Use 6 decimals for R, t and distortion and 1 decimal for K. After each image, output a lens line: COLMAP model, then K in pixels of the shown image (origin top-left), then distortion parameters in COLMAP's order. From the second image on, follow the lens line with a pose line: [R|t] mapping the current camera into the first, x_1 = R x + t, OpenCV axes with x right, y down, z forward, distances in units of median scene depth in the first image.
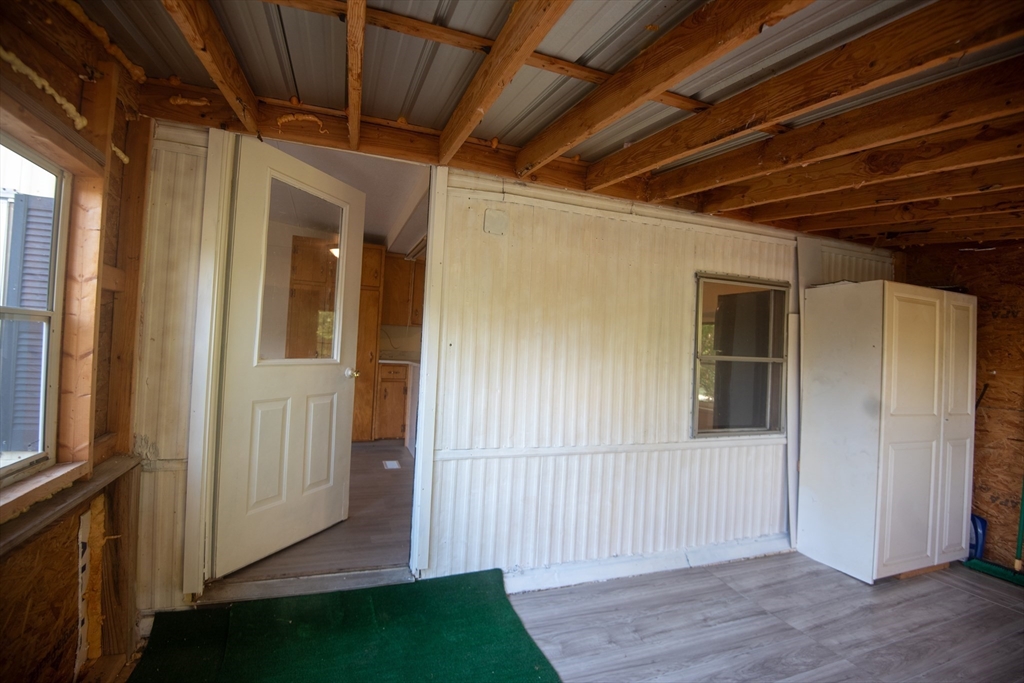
lens RADIAL K [[489.6, 0, 512.0], [0, 489.6, 341.5], [0, 0, 1]] dist [-0.005143, -0.024774]
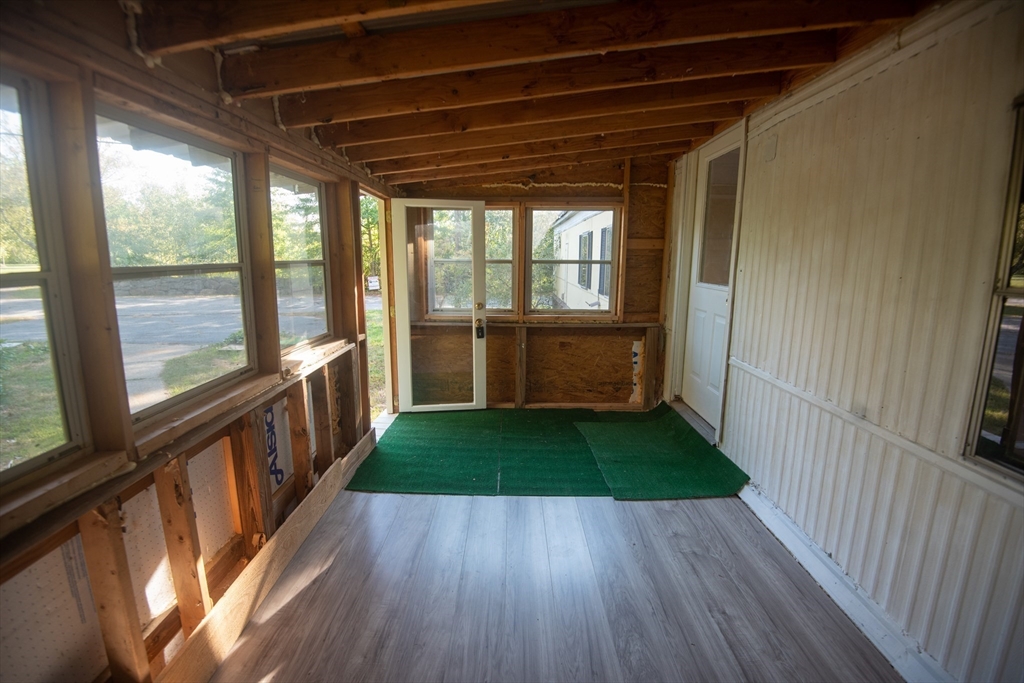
lens RADIAL K [[474.9, 0, 512.0], [0, 474.9, 341.5], [0, 0, 1]] dist [-0.002795, -0.024446]
pose [[-0.368266, 0.117744, -0.922235, 1.106112], [-0.005451, 0.991658, 0.128784, 0.029866], [0.929705, 0.052454, -0.364552, 0.869844]]
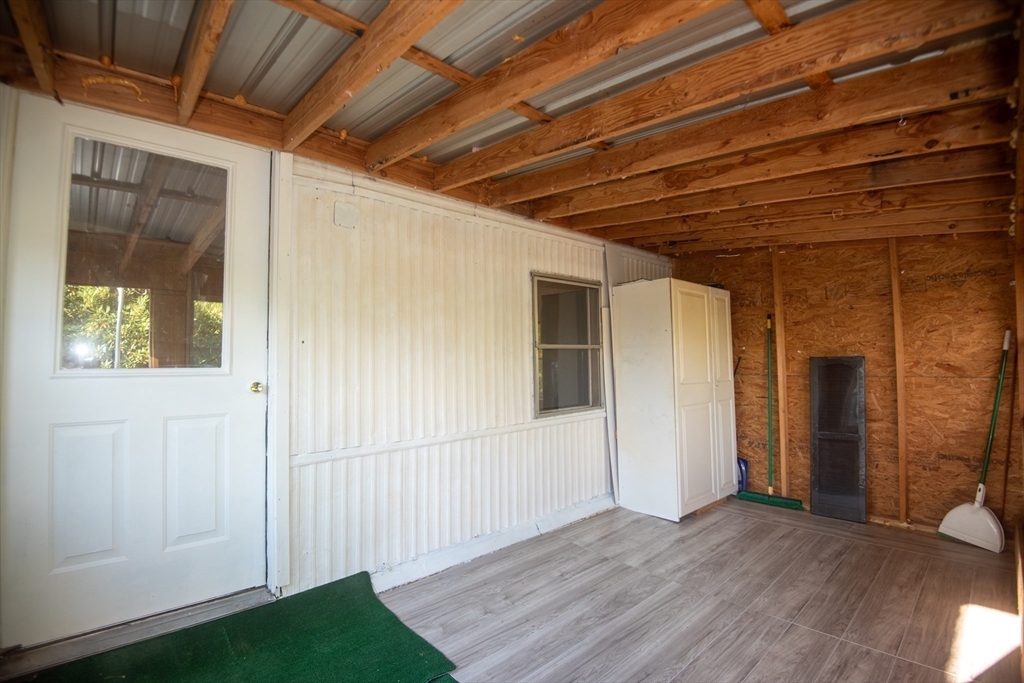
lens RADIAL K [[474.9, 0, 512.0], [0, 474.9, 341.5], [0, 0, 1]] dist [-0.002795, -0.024446]
pose [[0.929945, -0.042862, 0.365191, -0.082212], [0.049989, 0.998699, -0.010080, 0.034194], [-0.364284, 0.027630, 0.930878, 0.003014]]
